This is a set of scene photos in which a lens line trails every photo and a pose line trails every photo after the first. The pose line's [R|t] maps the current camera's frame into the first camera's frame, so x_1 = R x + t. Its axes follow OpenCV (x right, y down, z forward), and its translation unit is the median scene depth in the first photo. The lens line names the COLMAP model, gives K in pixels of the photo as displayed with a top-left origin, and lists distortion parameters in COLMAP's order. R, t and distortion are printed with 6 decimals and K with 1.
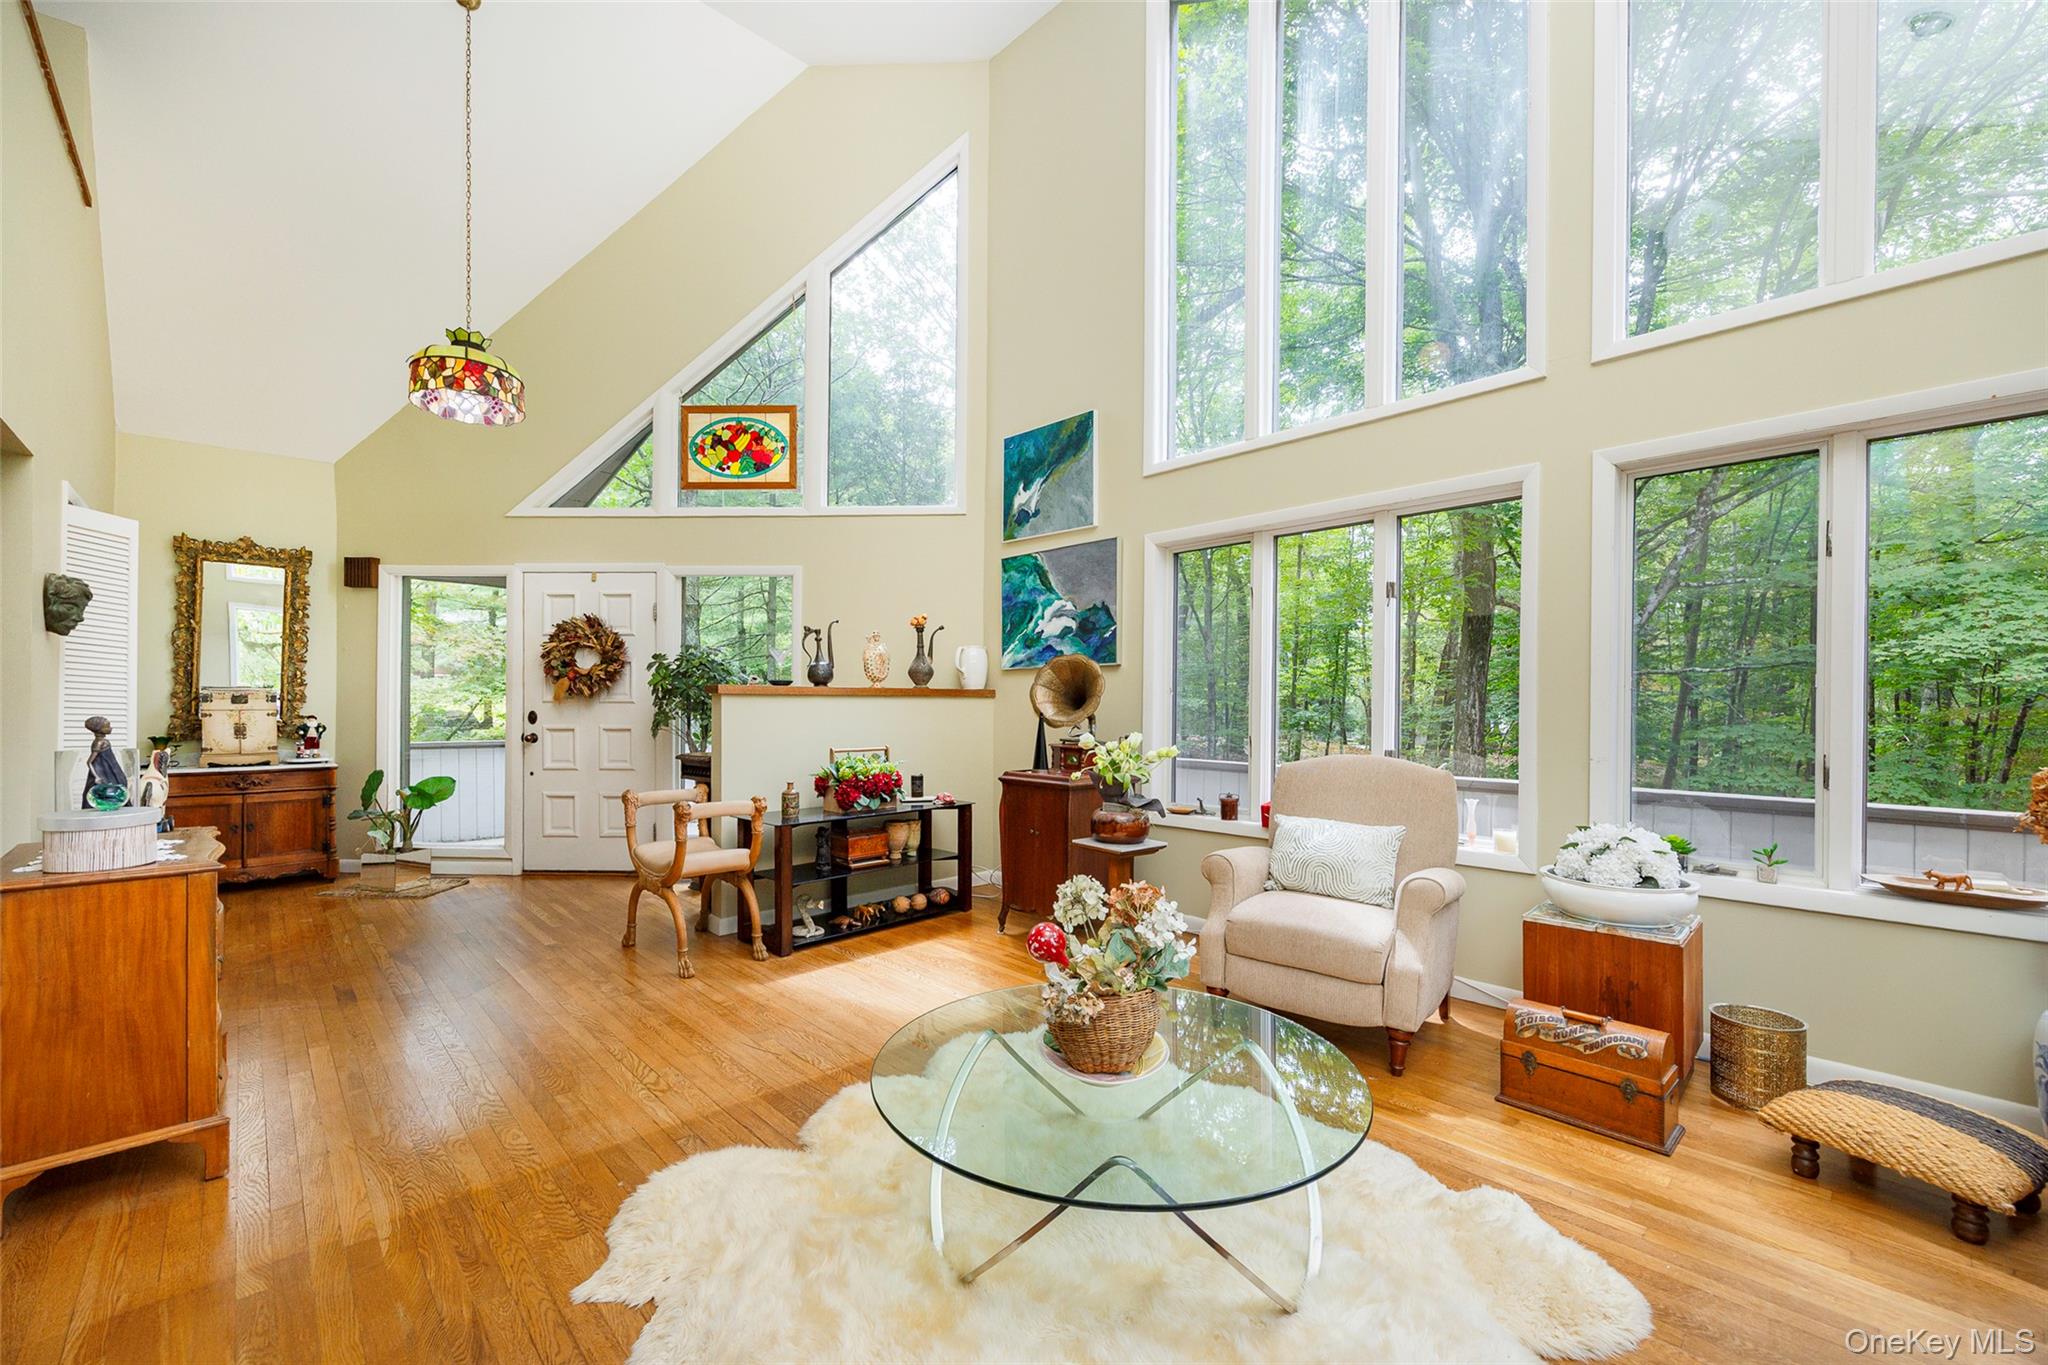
lens RADIAL K [[779.5, 0, 982.1], [0, 779.5, 713.5], [0, 0, 1]] dist [-0.001350, -0.000023]
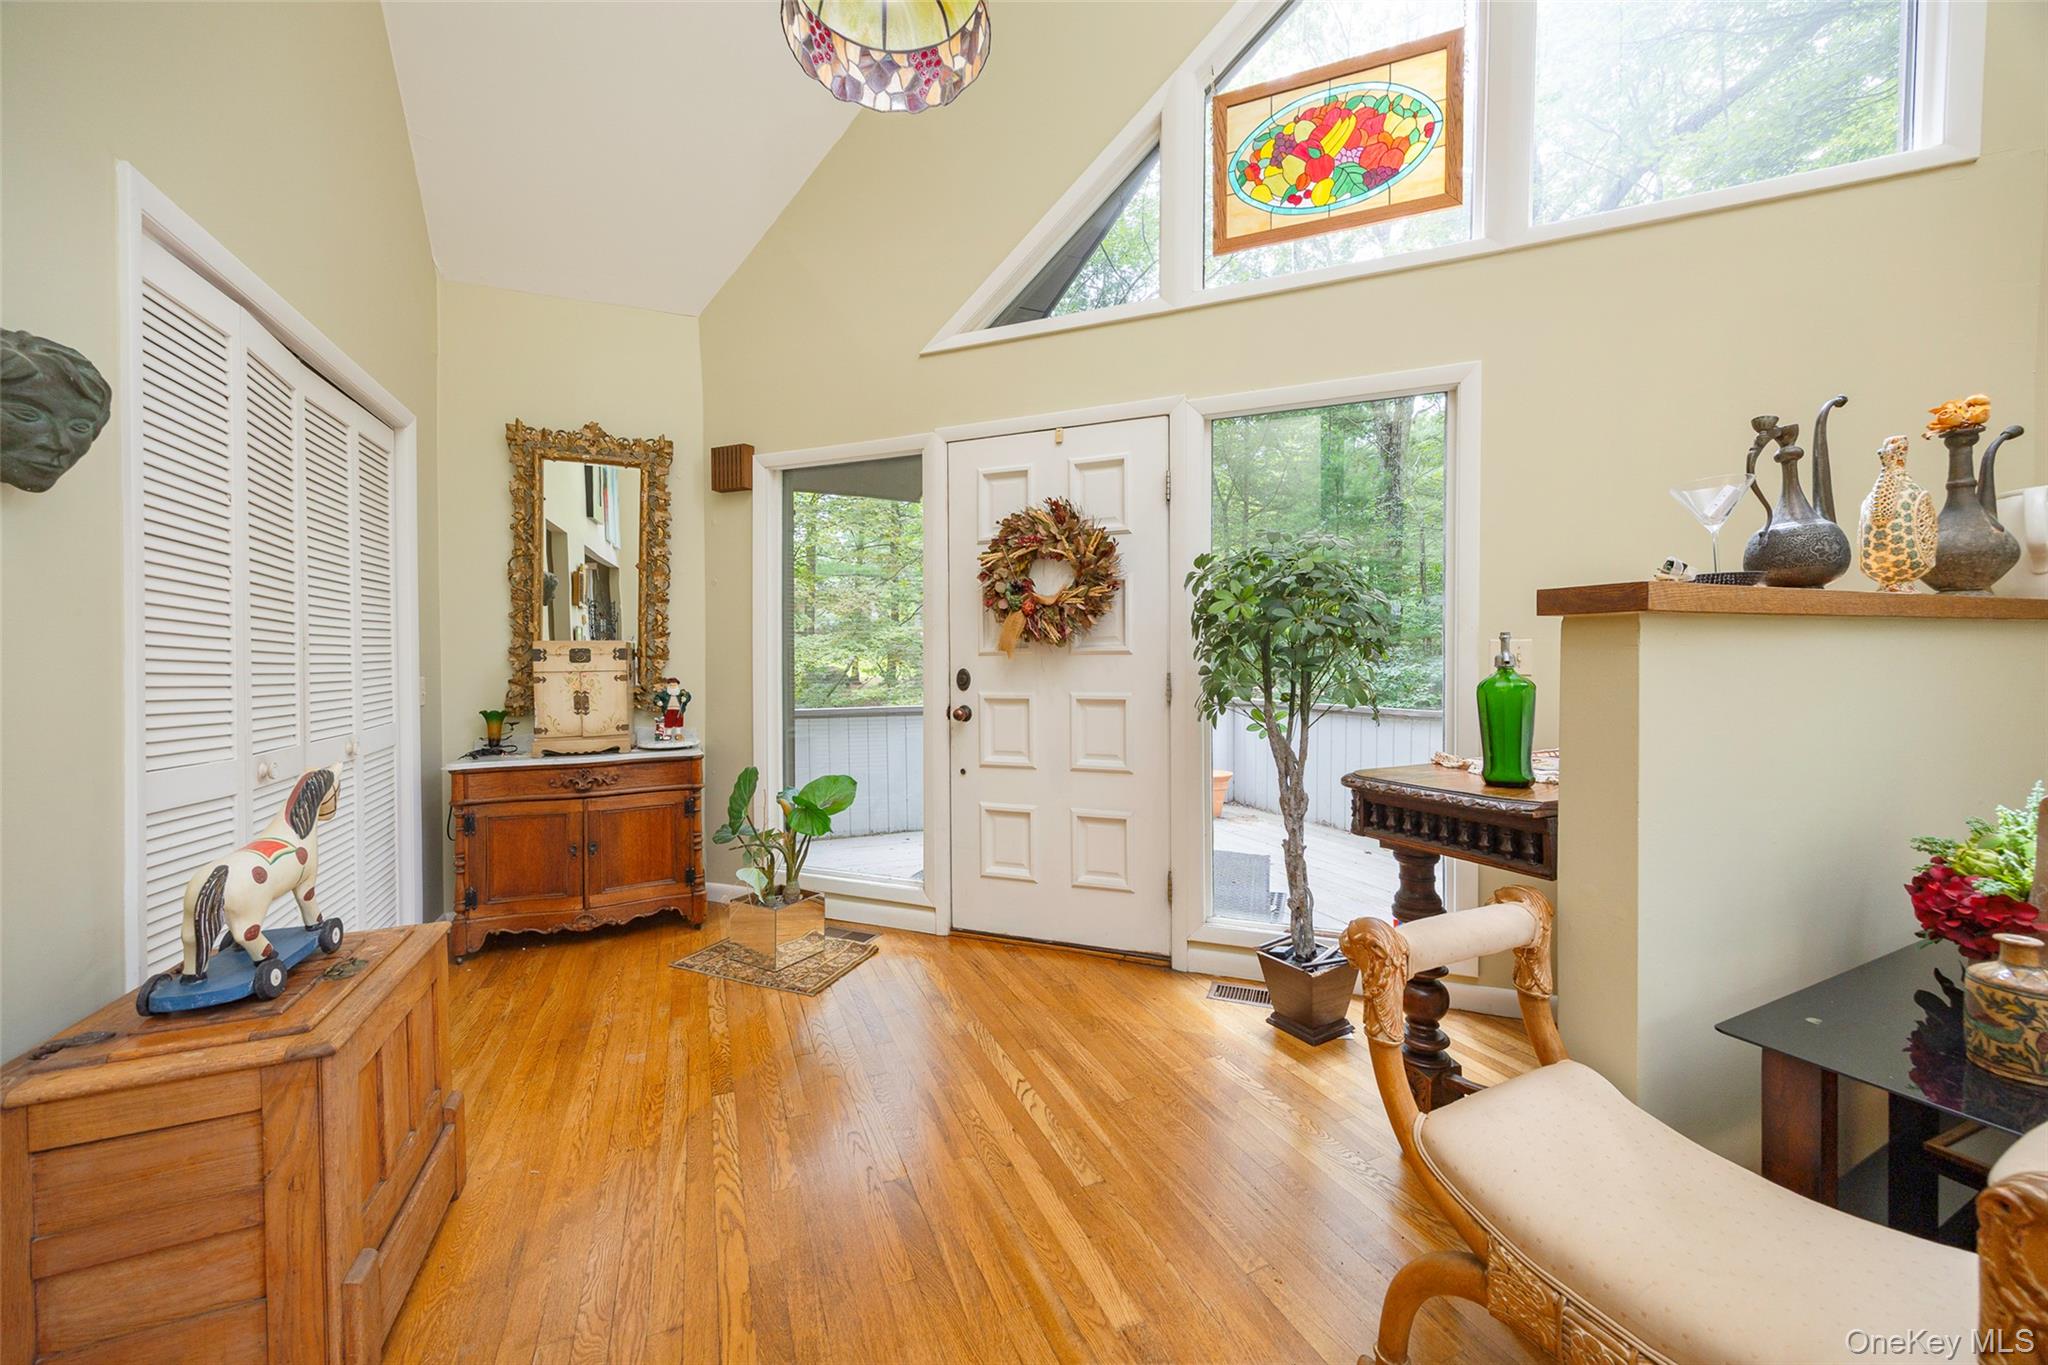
lens RADIAL K [[738.5, 0, 1016.0], [0, 738.5, 673.3], [0, 0, 1]] dist [0.000868, 0.000090]
pose [[0.941542, -0.005612, -0.336849, -0.369230], [0.008949, 0.999925, 0.008355, -0.004902], [0.336776, -0.010881, 0.941522, 0.505534]]
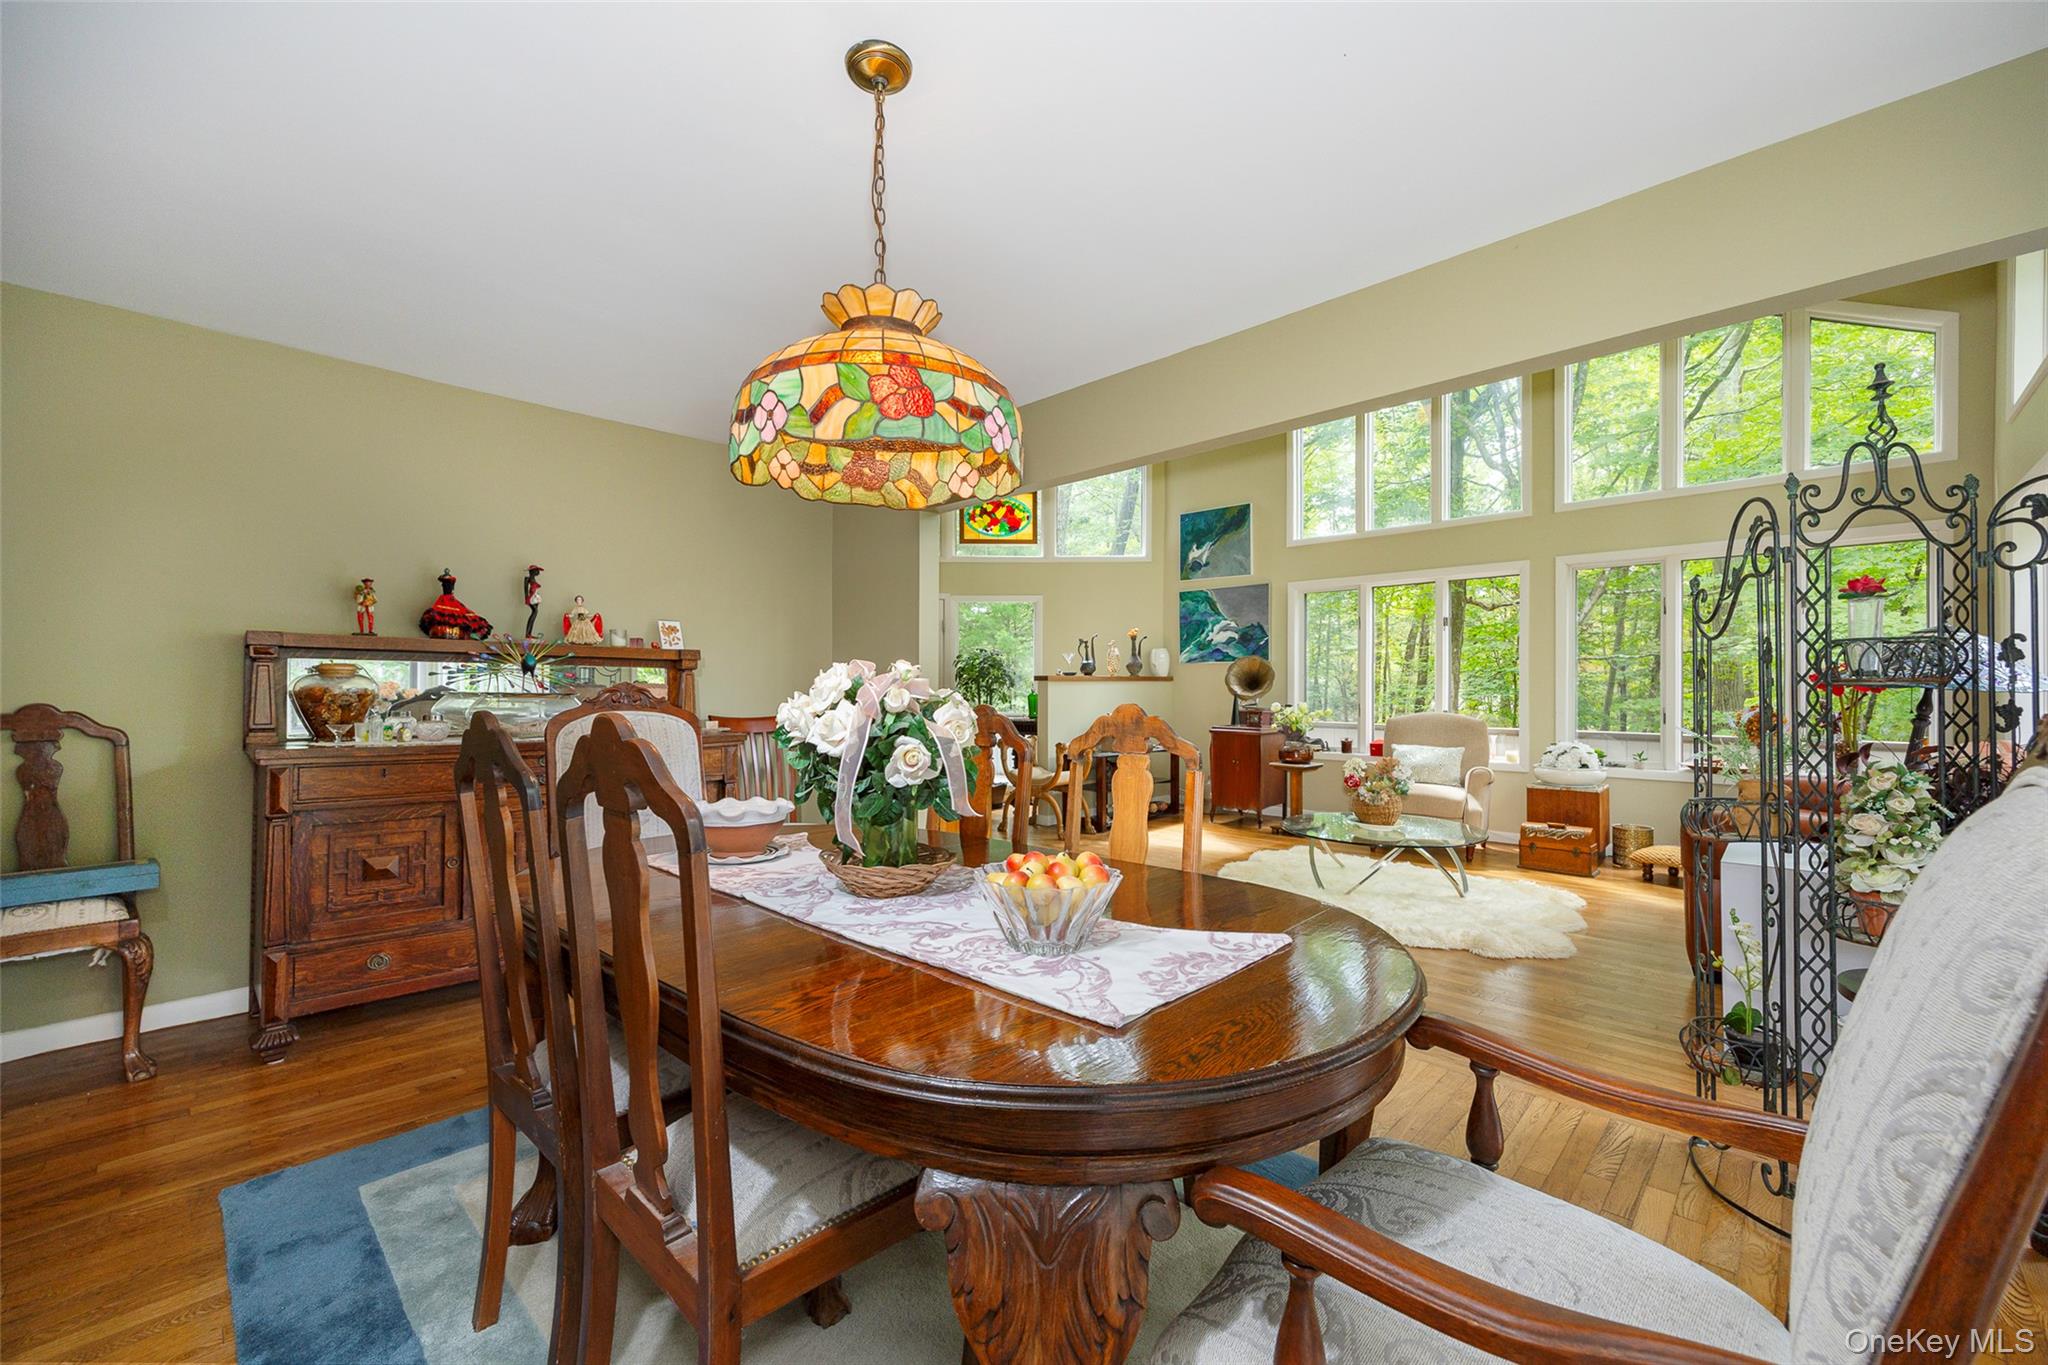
lens RADIAL K [[743.9, 0, 1007.7], [0, 743.9, 696.4], [0, 0, 1]] dist [0.001047, 0.000020]
pose [[0.998834, -0.007768, 0.047651, -0.390707], [0.007671, 0.999968, 0.002228, 0.002090], [-0.047667, -0.001860, 0.998862, -0.459517]]
